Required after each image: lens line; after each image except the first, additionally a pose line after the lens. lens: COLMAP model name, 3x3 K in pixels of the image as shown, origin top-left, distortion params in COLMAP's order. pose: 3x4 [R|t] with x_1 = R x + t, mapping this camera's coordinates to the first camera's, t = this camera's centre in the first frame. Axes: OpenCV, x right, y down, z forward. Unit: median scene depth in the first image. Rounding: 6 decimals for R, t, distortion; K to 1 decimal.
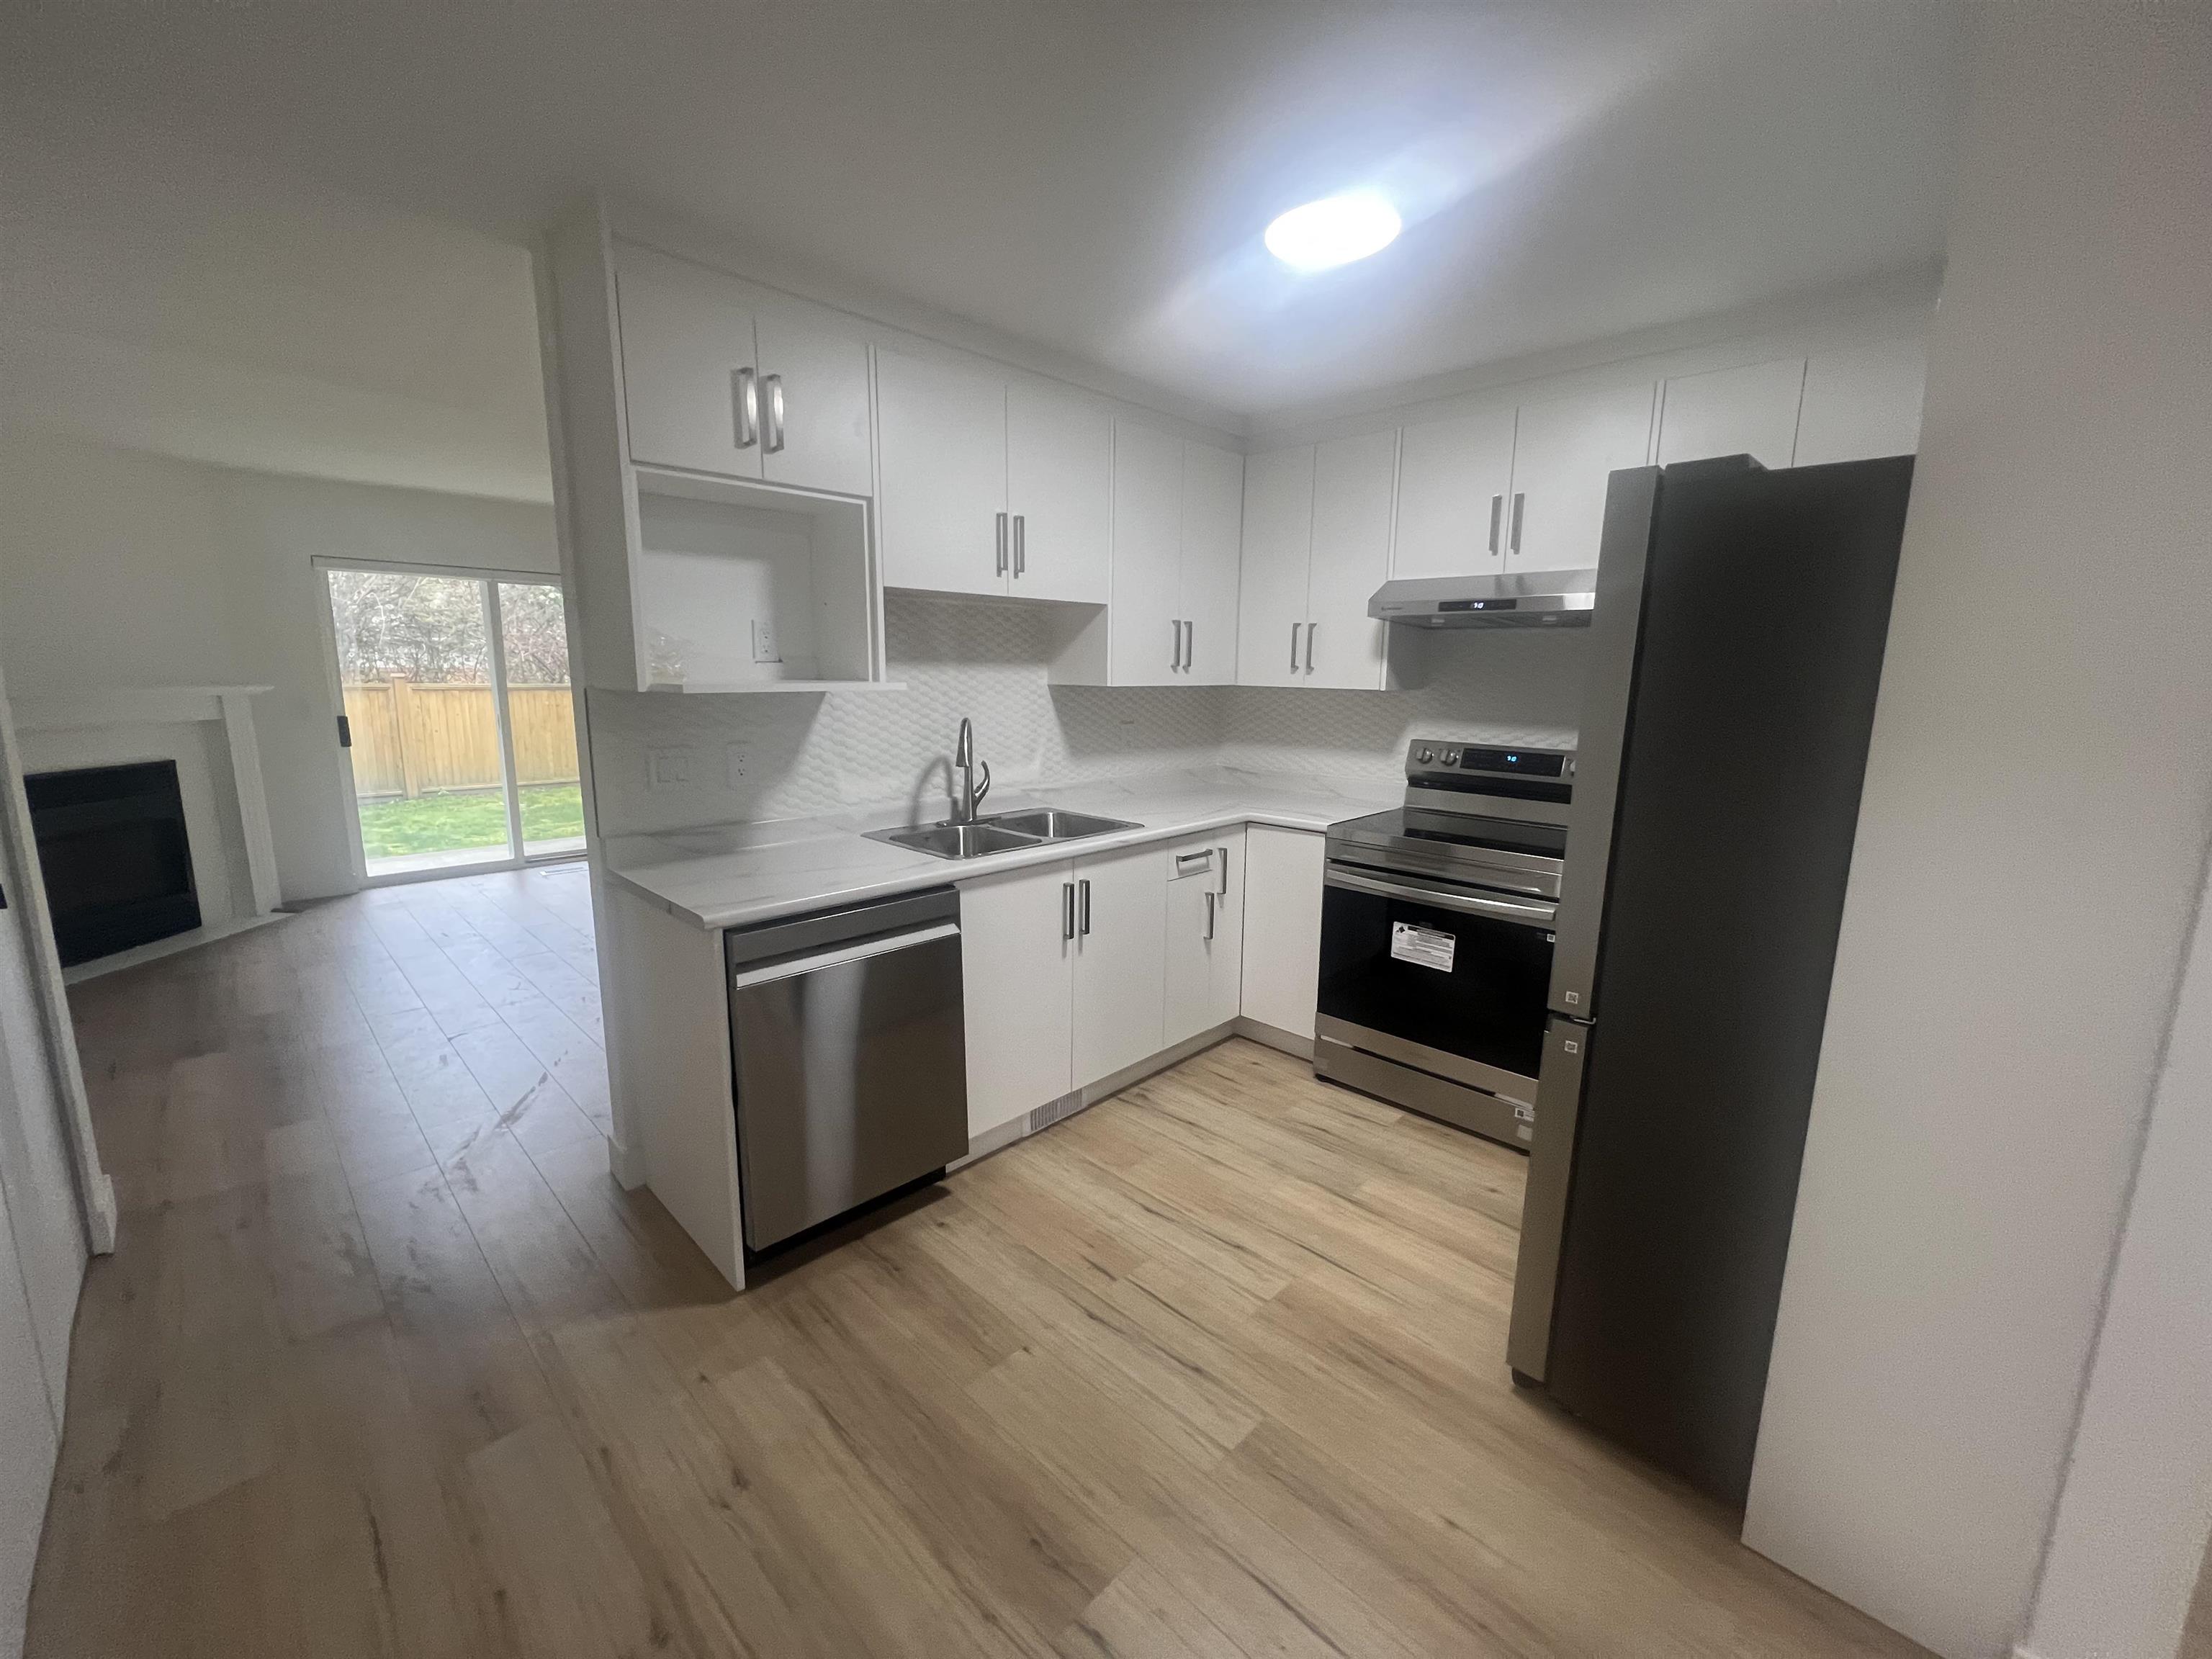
lens RADIAL K [[891.3, 0, 1102.4], [0, 891.3, 824.9], [0, 0, 1]] dist [0.001032, -0.000739]
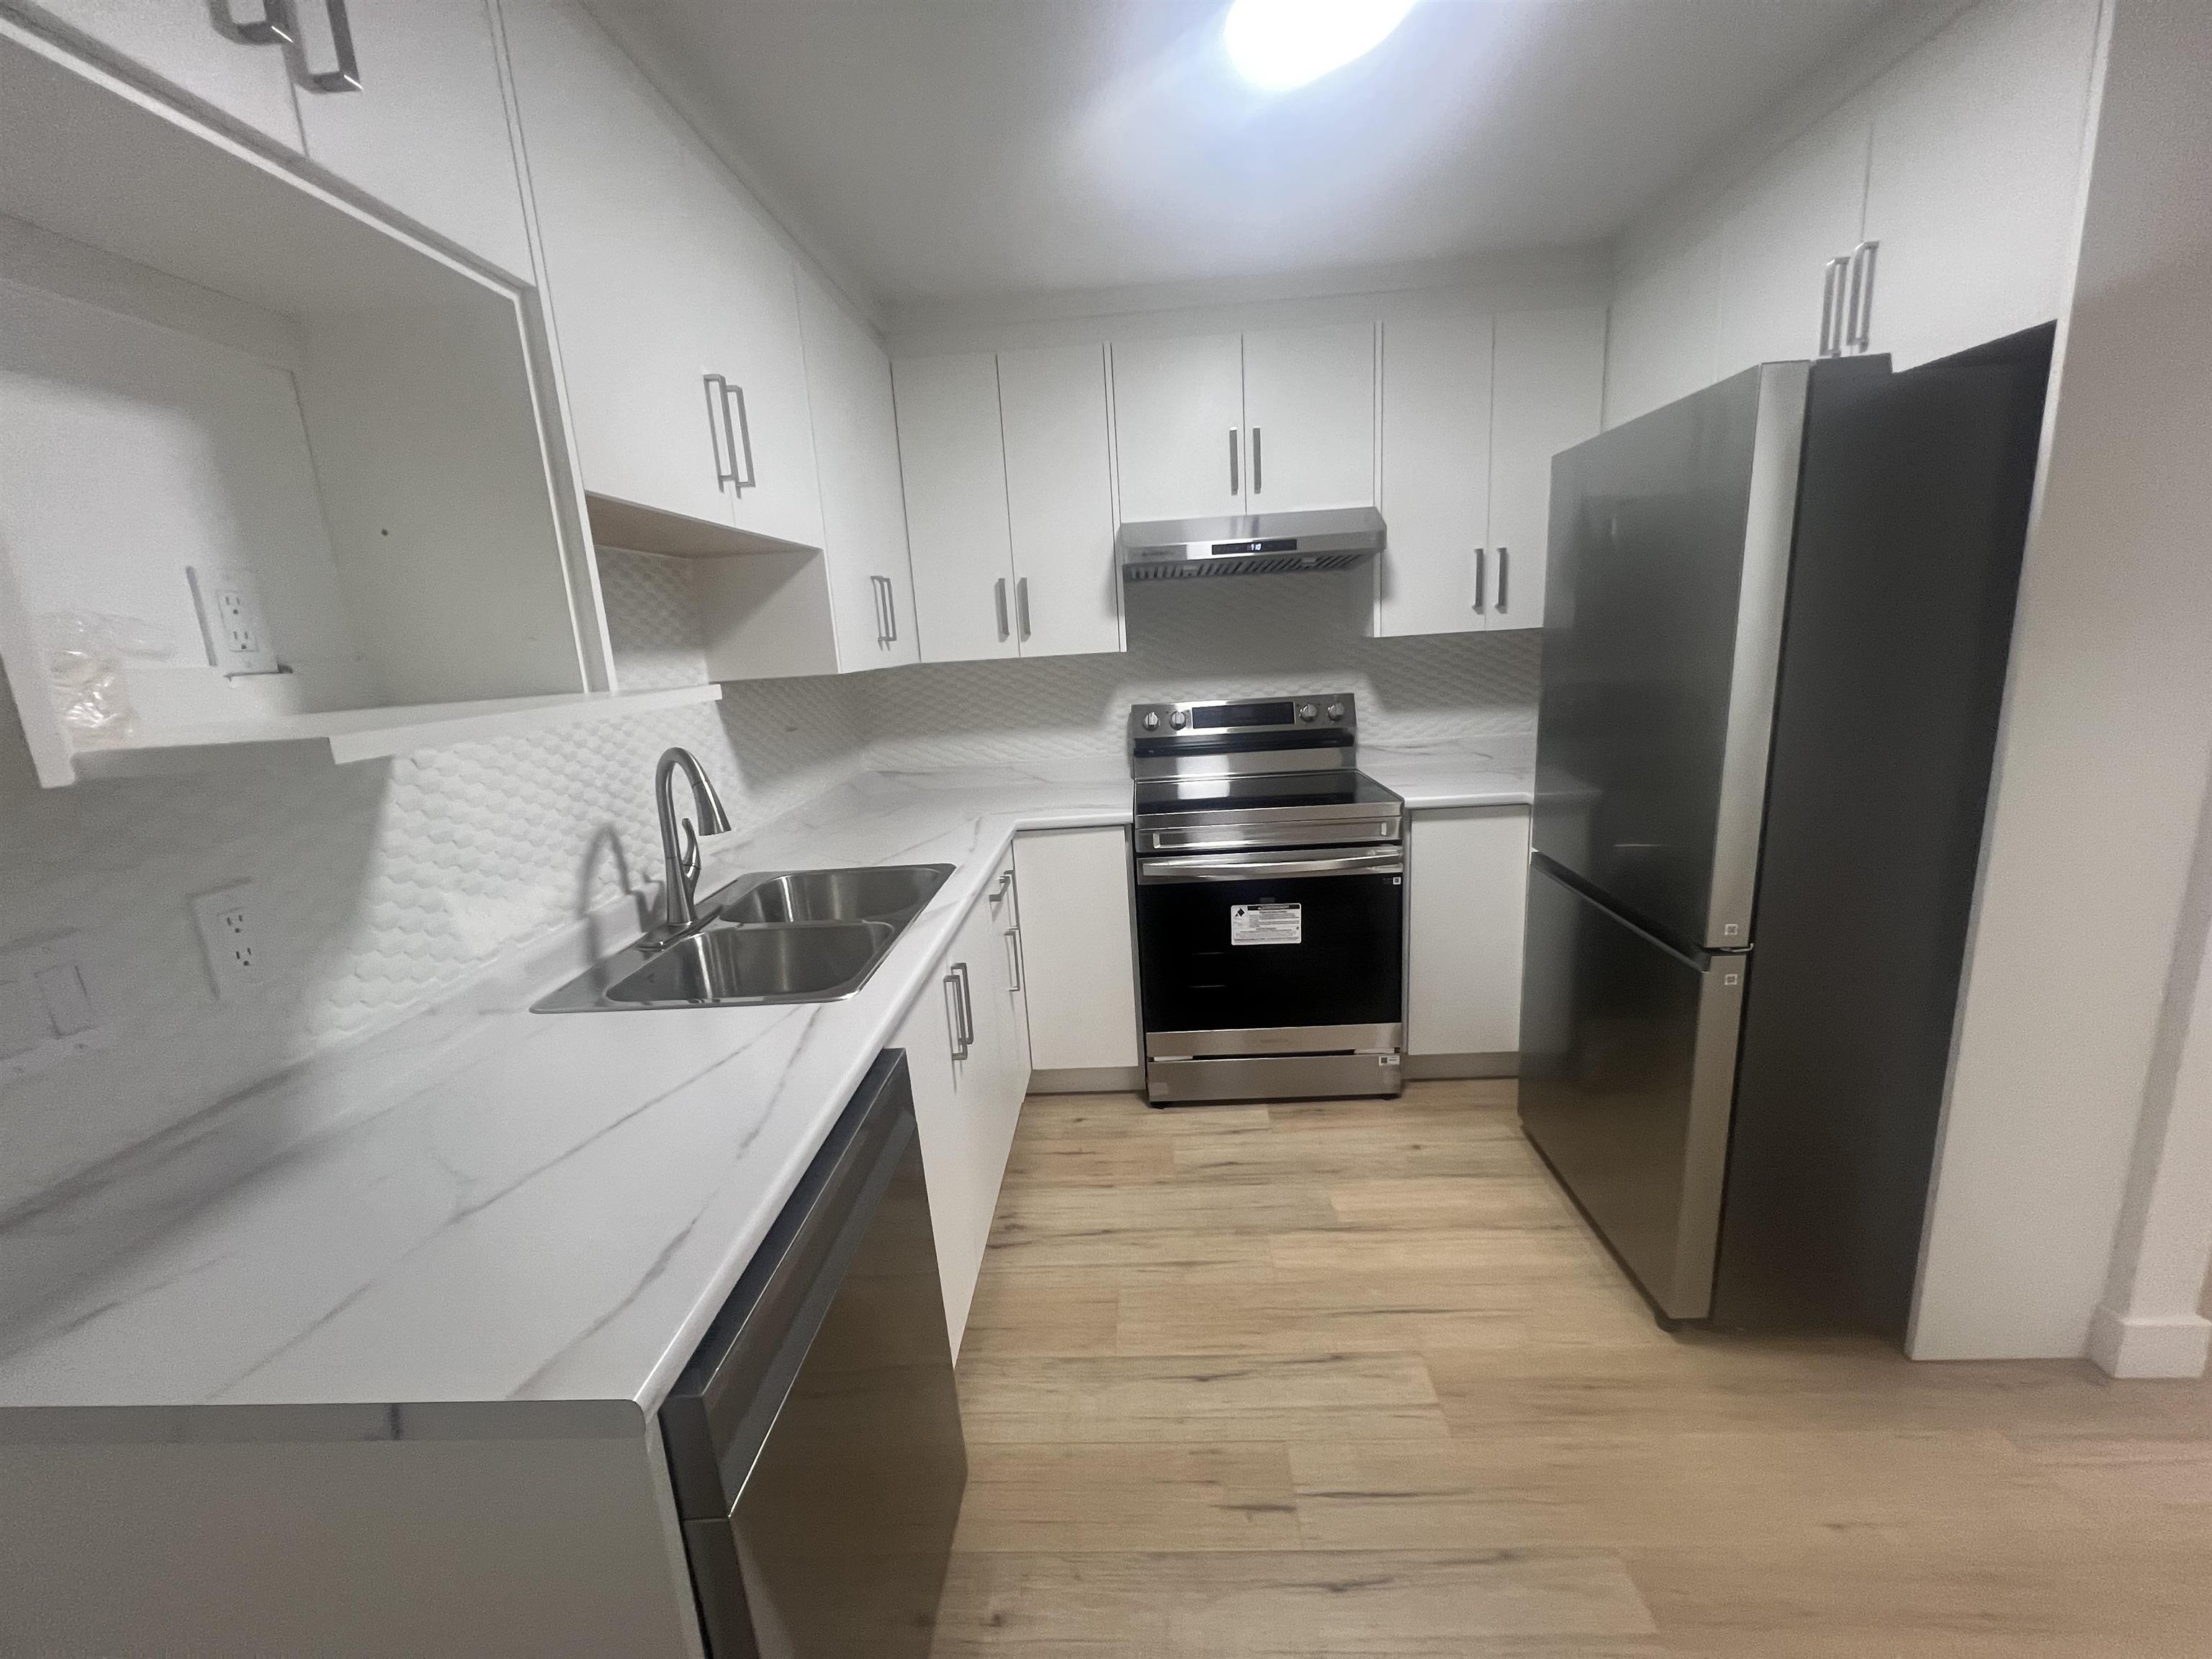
lens RADIAL K [[891.3, 0, 1104.9], [0, 891.3, 824.8], [0, 0, 1]] dist [0.001032, -0.000739]
pose [[0.740986, -0.196984, 0.641979, -0.336052], [0.186382, 0.978776, 0.085201, -0.073472], [-0.645137, 0.056521, 0.761974, 0.417738]]
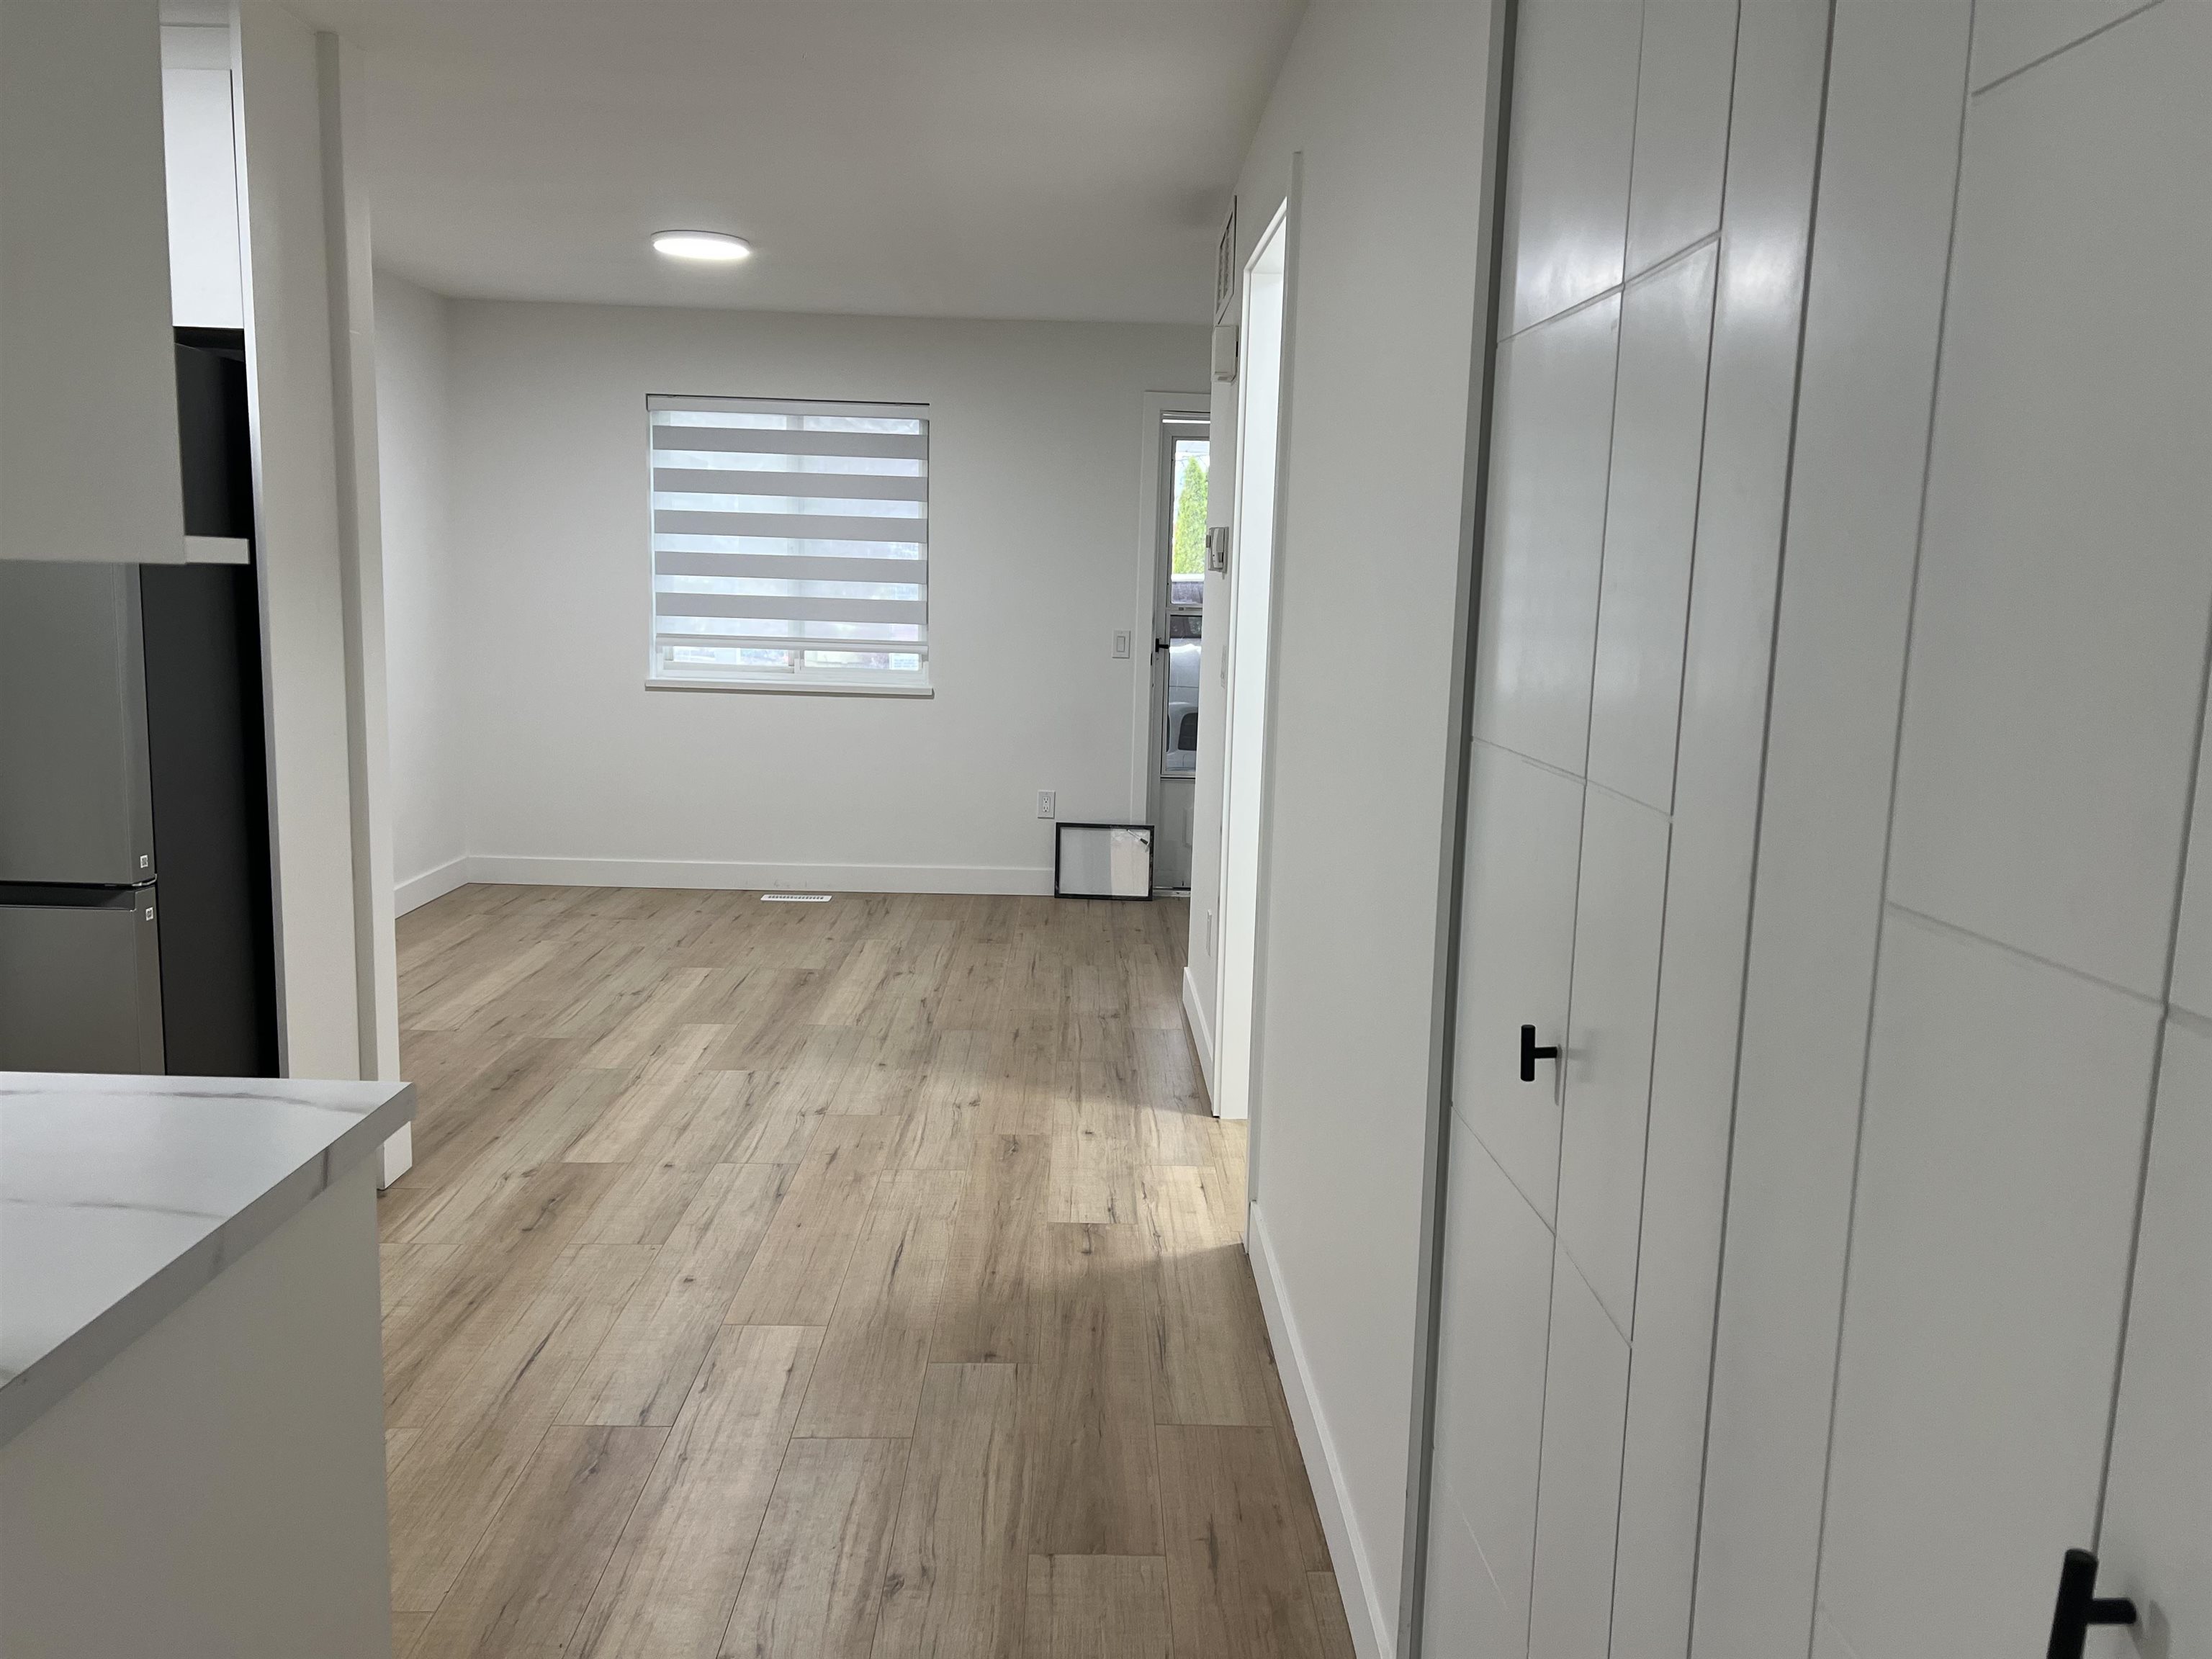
lens RADIAL K [[1636.7, 0, 1104.3], [0, 1636.7, 823.2], [0, 0, 1]] dist [0.040164, -0.034524]
pose [[-0.715707, -0.127938, 0.686582, -0.855117], [0.090383, 0.957844, 0.272702, -0.144461], [-0.692527, 0.257230, -0.673972, 0.891249]]
